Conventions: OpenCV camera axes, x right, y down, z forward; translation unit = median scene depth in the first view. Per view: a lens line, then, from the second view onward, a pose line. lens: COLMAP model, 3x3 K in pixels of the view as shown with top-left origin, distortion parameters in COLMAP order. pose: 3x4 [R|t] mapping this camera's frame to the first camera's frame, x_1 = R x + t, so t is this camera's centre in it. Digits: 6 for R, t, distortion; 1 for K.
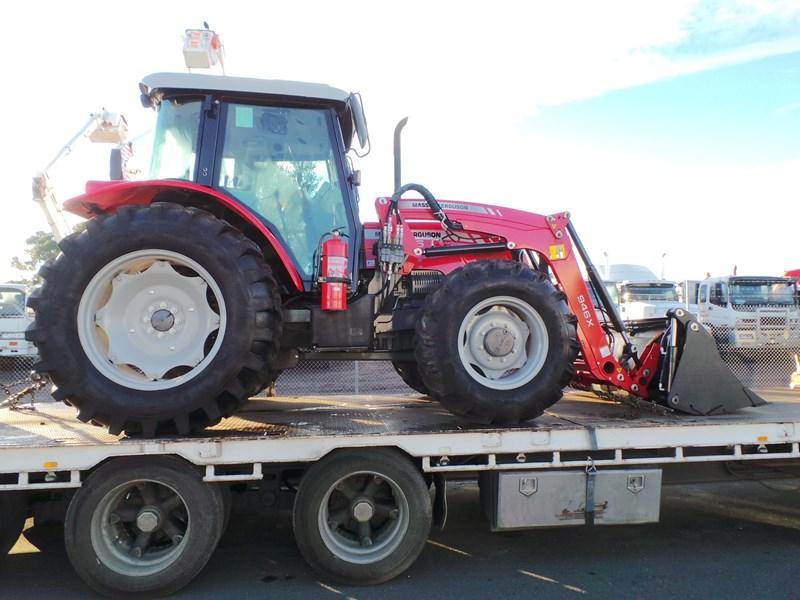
lens RADIAL K [[561.2, 0, 402.8], [0, 561.2, 302.4], [0, 0, 1]] dist [0.002563, 0.000796]
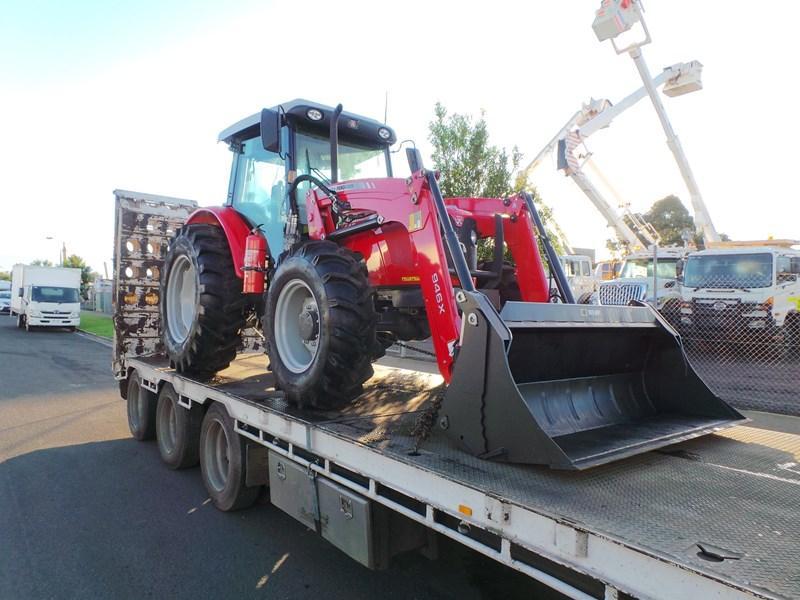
lens RADIAL K [[561.2, 0, 402.8], [0, 561.2, 302.4], [0, 0, 1]] dist [0.002563, 0.000796]
pose [[0.512433, 0.017341, -0.858552, 1.126703], [0.023491, 0.999139, 0.034202, 0.000276], [0.858406, -0.037694, 0.511584, 0.653769]]
